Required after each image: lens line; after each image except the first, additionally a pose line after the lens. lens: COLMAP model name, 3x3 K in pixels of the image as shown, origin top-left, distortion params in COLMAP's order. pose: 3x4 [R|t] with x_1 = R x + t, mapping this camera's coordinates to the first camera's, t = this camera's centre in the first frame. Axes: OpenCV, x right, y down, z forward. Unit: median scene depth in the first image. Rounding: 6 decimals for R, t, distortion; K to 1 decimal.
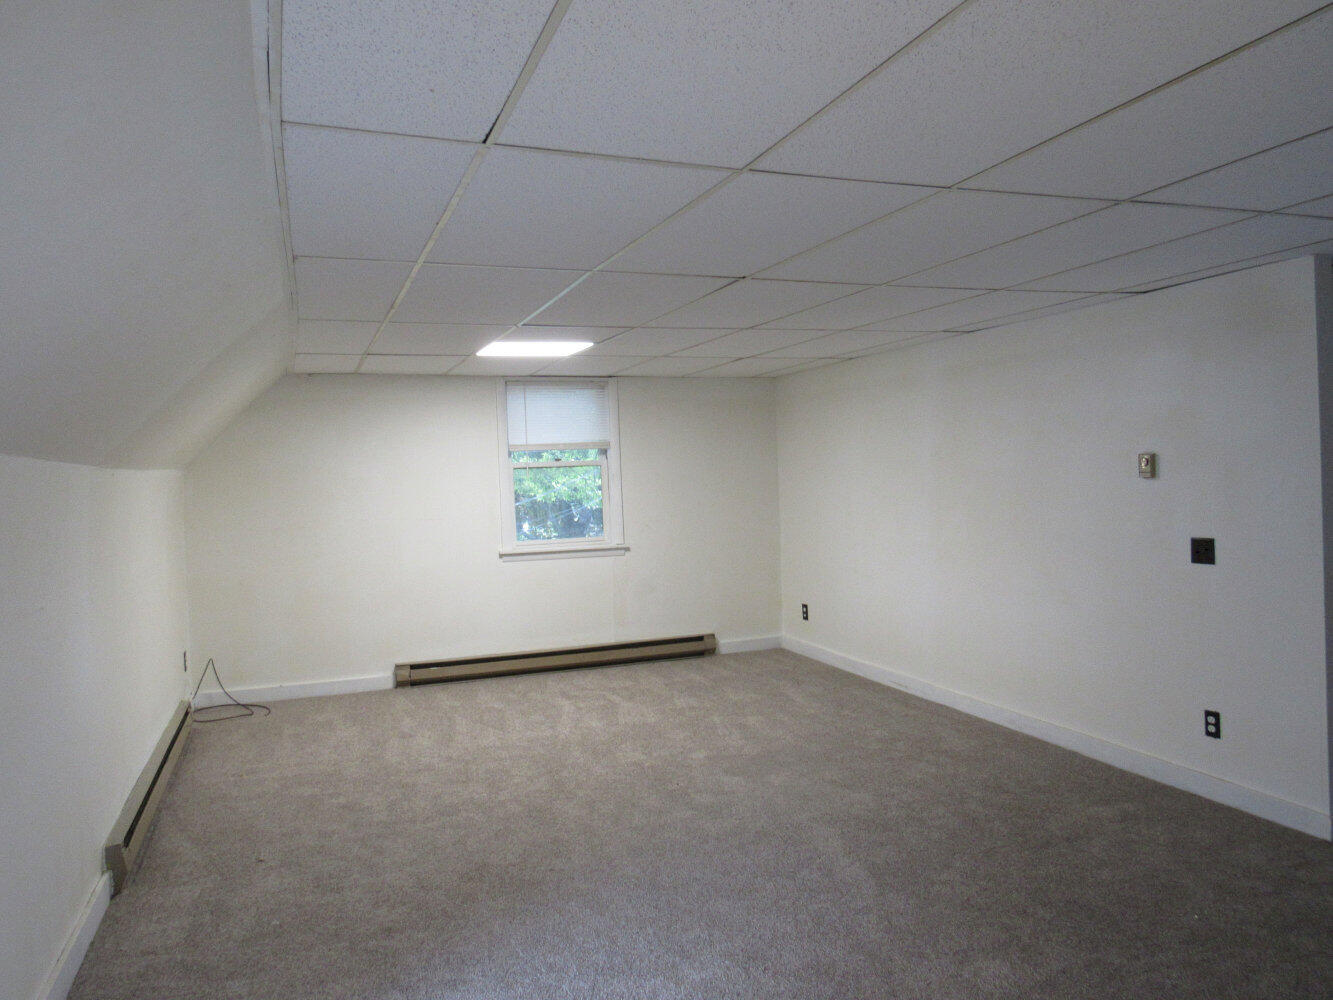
lens RADIAL K [[958.3, 0, 666.5], [0, 958.3, 500.0], [0, 0, 1]] dist [-0.030949, 0.026236]
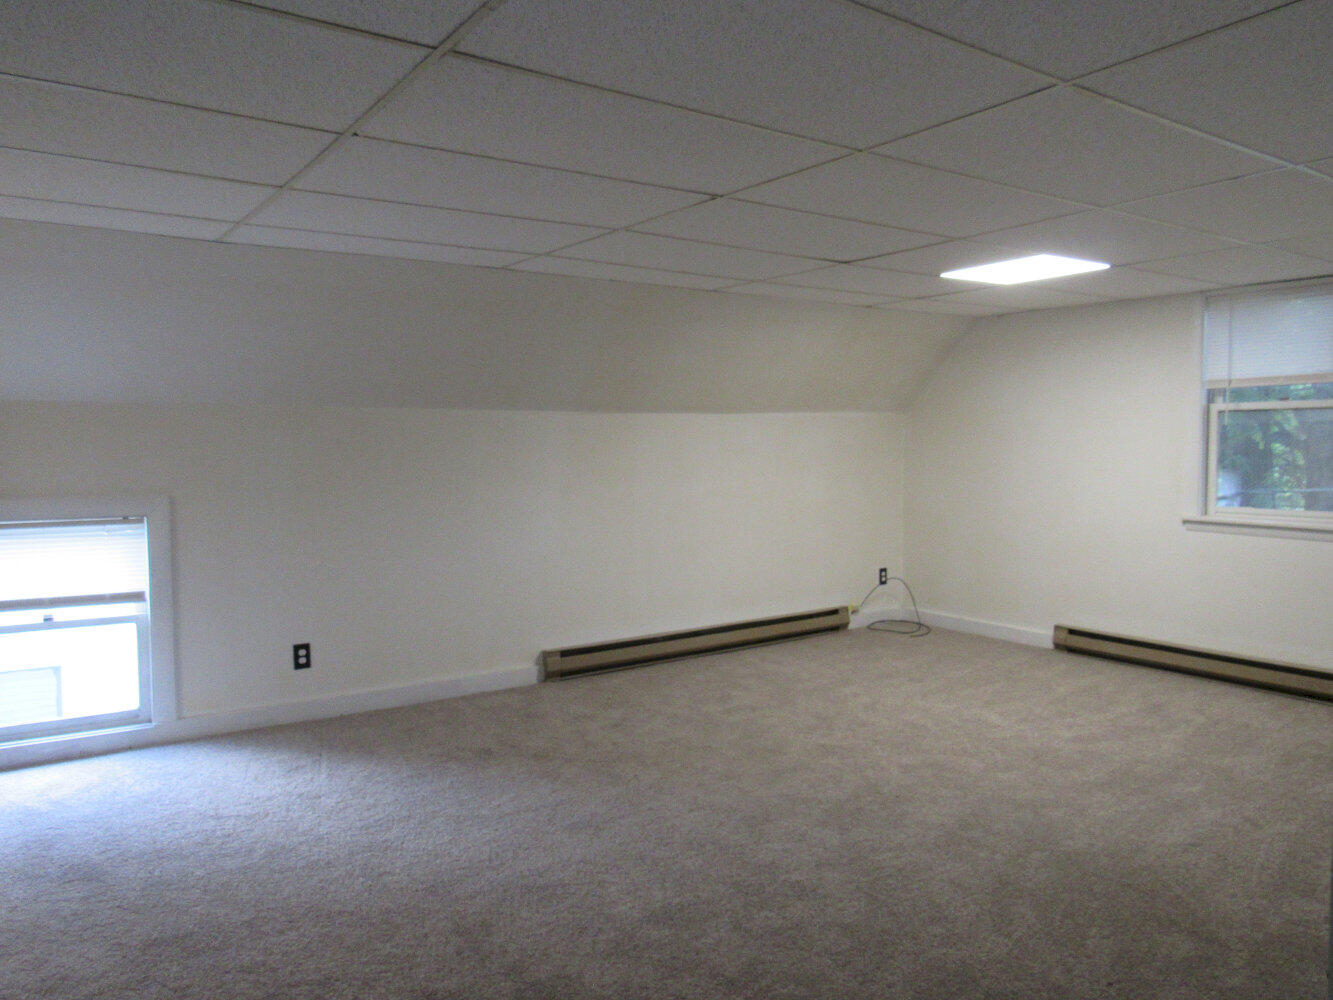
lens RADIAL K [[958.3, 0, 666.5], [0, 958.3, 500.0], [0, 0, 1]] dist [-0.030949, 0.026236]
pose [[0.234221, 0.090964, -0.967918, 0.523884], [-0.026755, 0.995839, 0.087114, -0.018225], [0.971815, 0.005493, 0.235680, 0.429247]]
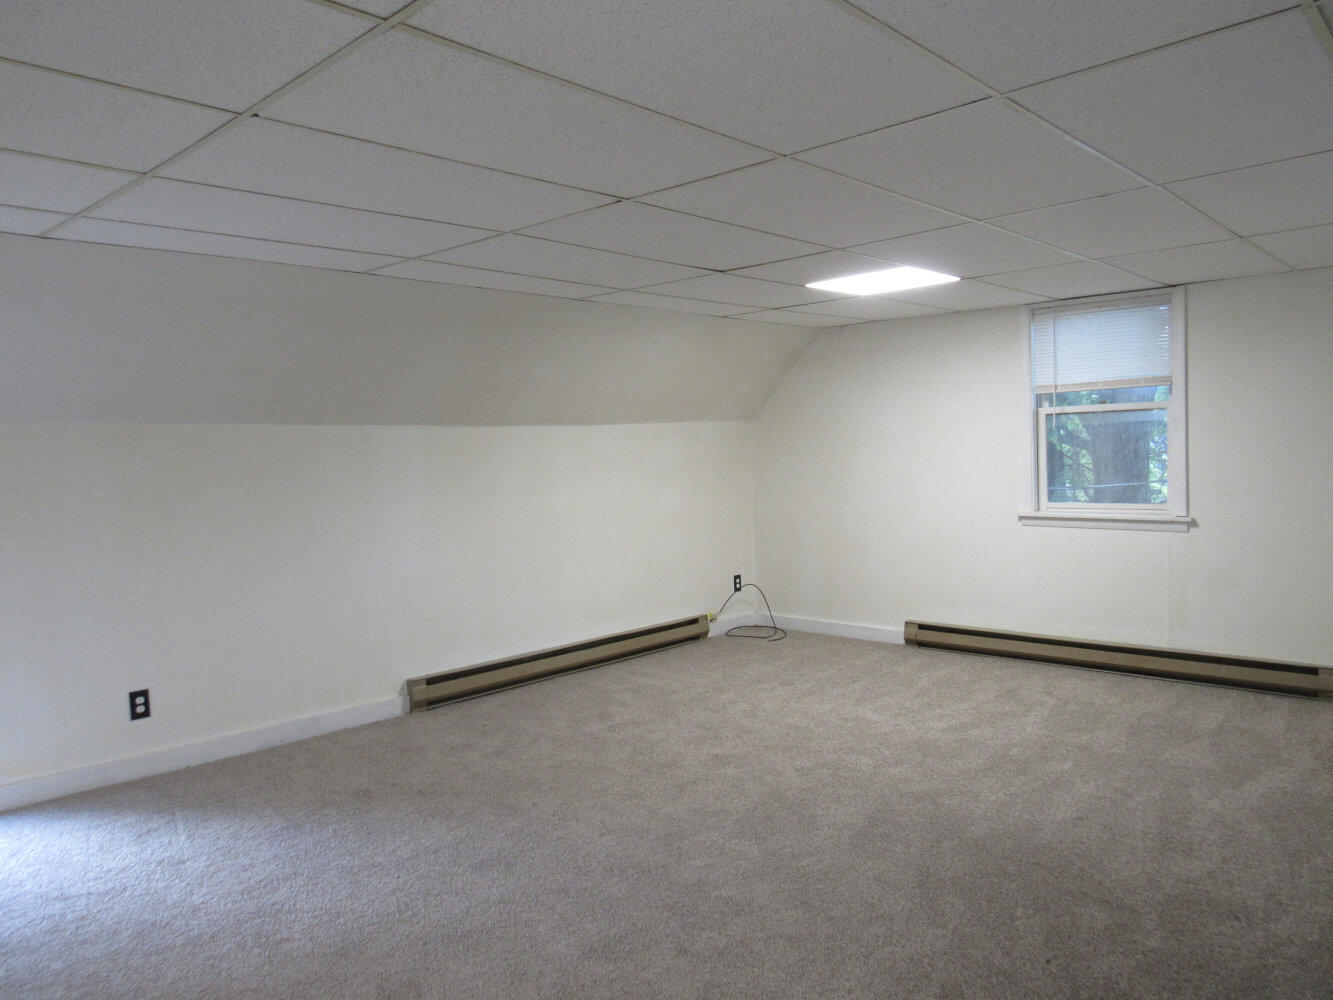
lens RADIAL K [[957.1, 0, 666.5], [0, 957.1, 500.0], [0, 0, 1]] dist [-0.029092, 0.012697]
pose [[0.427168, 0.066063, -0.901756, 0.490007], [-0.008037, 0.997565, 0.069275, -0.014961], [0.904137, -0.022345, 0.426659, 0.382754]]
